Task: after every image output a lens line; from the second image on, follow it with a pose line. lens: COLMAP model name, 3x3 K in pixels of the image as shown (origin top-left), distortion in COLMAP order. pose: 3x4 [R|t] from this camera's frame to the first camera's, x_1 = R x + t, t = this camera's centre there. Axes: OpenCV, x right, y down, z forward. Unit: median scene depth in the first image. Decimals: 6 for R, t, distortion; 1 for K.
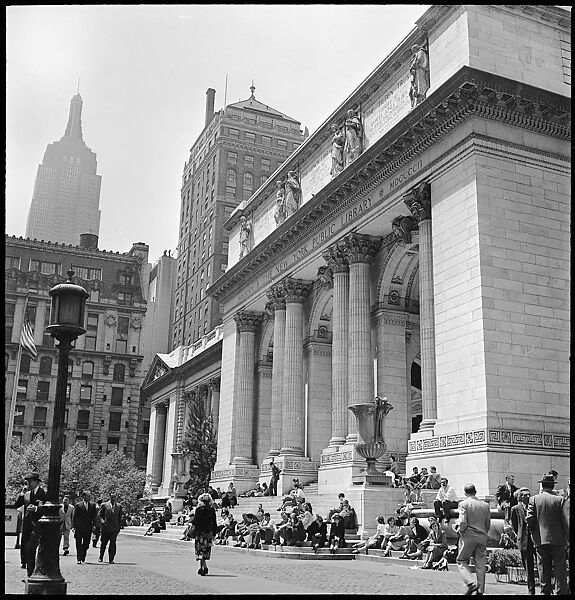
lens RADIAL K [[755.4, 0, 284.1], [0, 755.4, 309.9], [0, 0, 1]] dist [-0.023367, 0.000000]
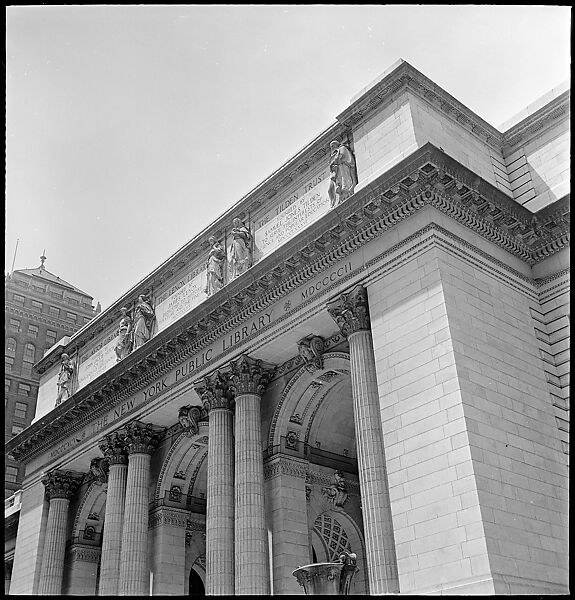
lens RADIAL K [[755.4, 0, 285.8], [0, 755.4, 306.7], [0, 0, 1]] dist [-0.023367, 0.000000]
pose [[0.949819, 0.104119, 0.294964, -0.107690], [-0.020362, 0.961557, -0.273851, 0.065440], [-0.312138, 0.254103, 0.915424, 0.252216]]
